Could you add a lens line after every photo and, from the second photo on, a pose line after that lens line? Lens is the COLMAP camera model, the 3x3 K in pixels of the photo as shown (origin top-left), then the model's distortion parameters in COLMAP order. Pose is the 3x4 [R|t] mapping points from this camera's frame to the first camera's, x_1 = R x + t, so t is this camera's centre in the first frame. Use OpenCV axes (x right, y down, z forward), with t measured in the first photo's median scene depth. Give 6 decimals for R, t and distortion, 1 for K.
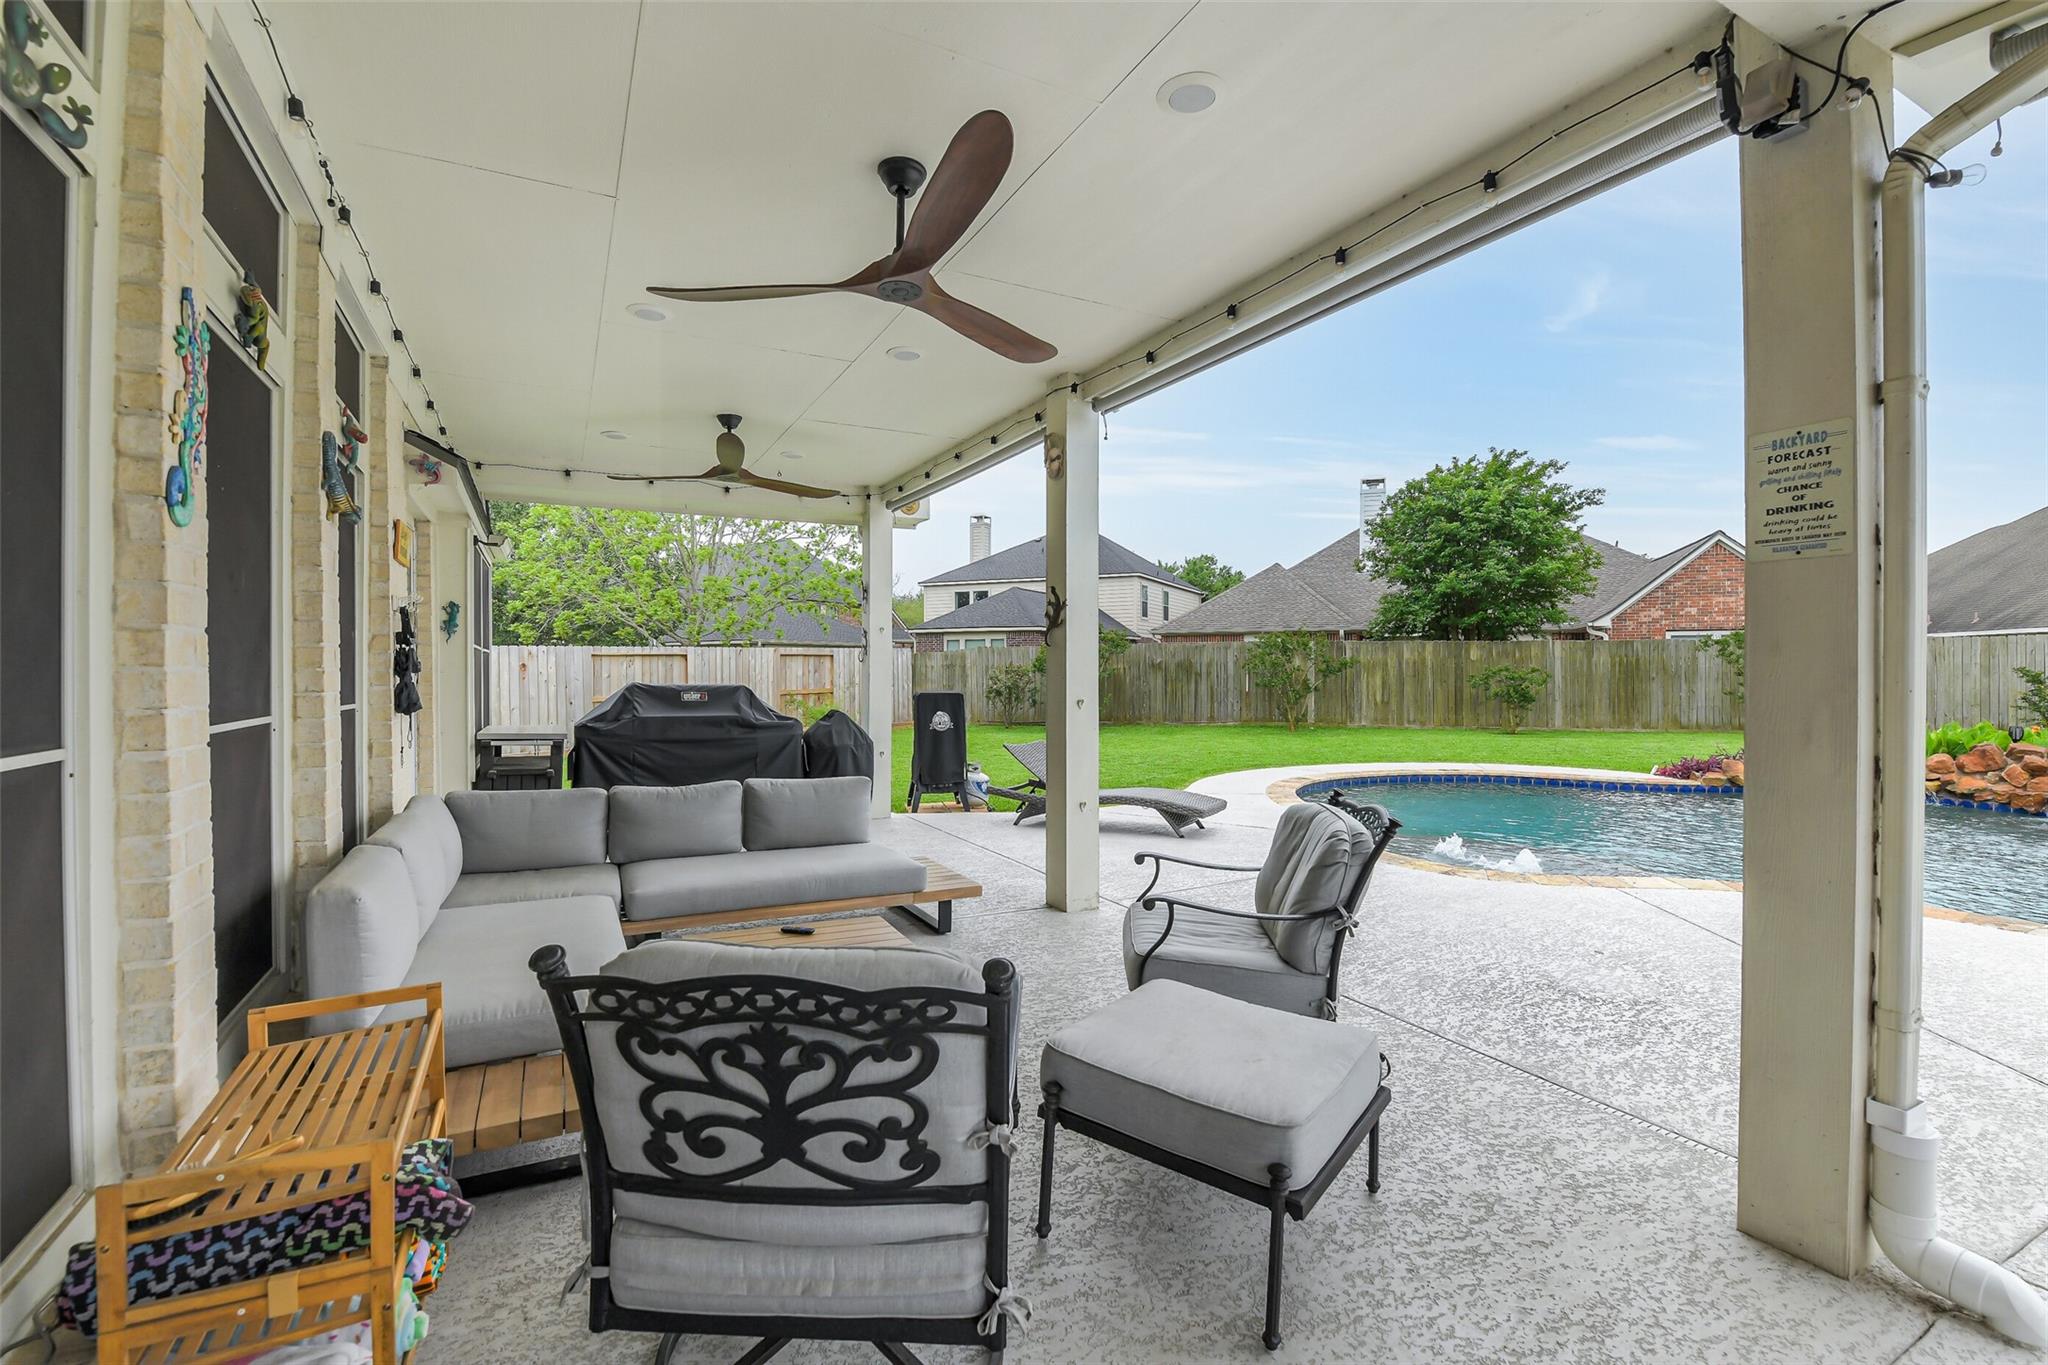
lens RADIAL K [[883.6, 0, 1026.4], [0, 883.6, 671.5], [0, 0, 1]] dist [-0.002182, -0.009247]
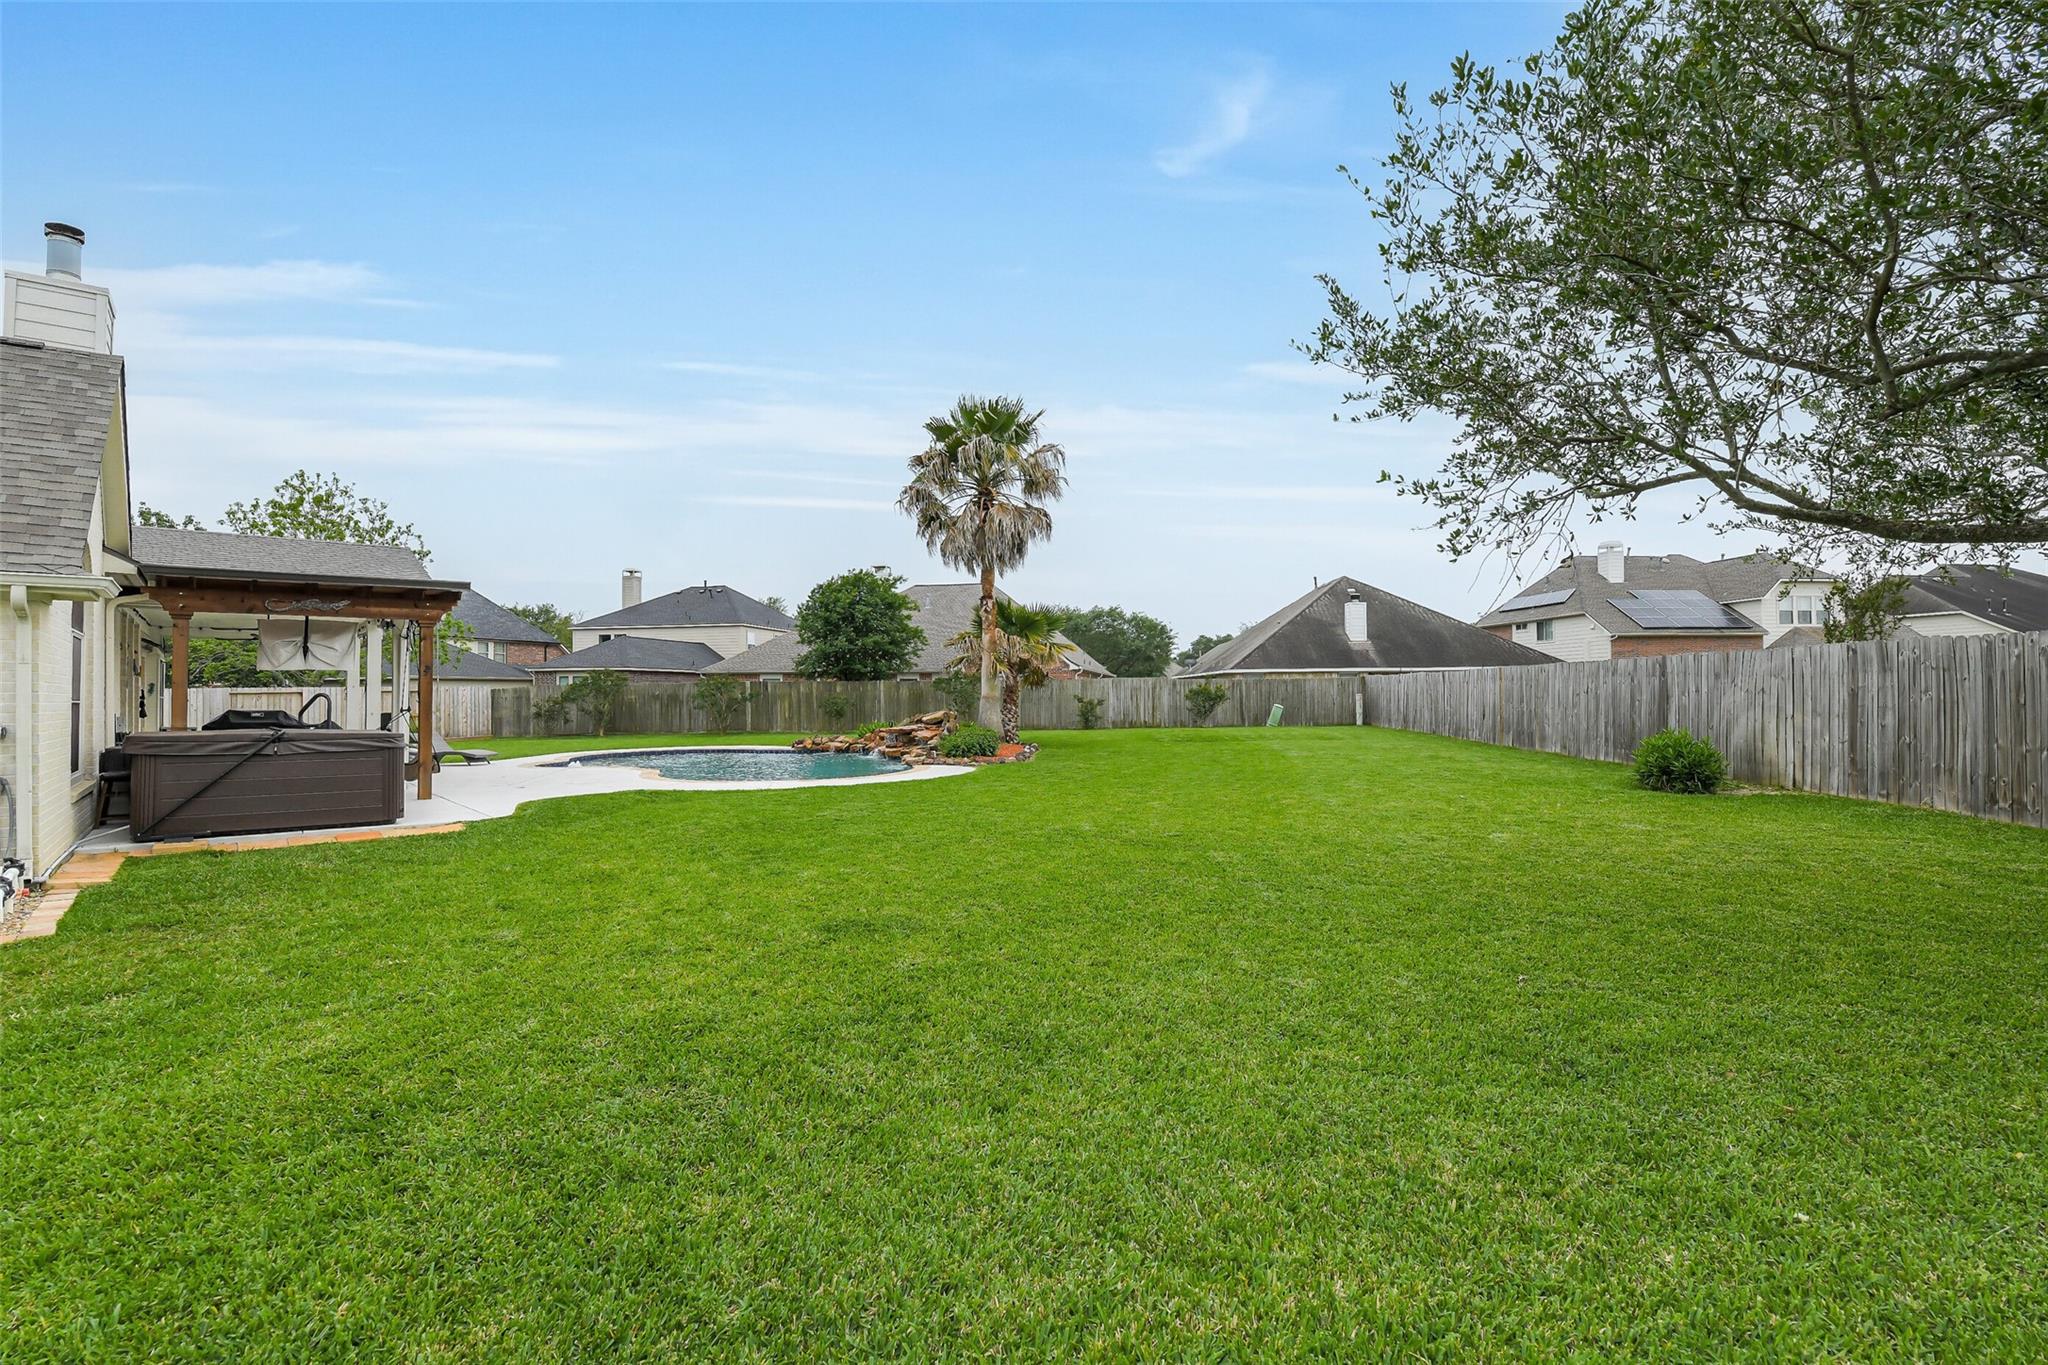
lens RADIAL K [[883.6, 0, 1026.4], [0, 883.6, 671.5], [0, 0, 1]] dist [-0.002182, -0.009247]
pose [[0.968911, 0.000456, 0.247409, 0.433337], [0.006383, 0.999619, -0.026838, -0.005321], [-0.247327, 0.027583, 0.968539, -0.757915]]
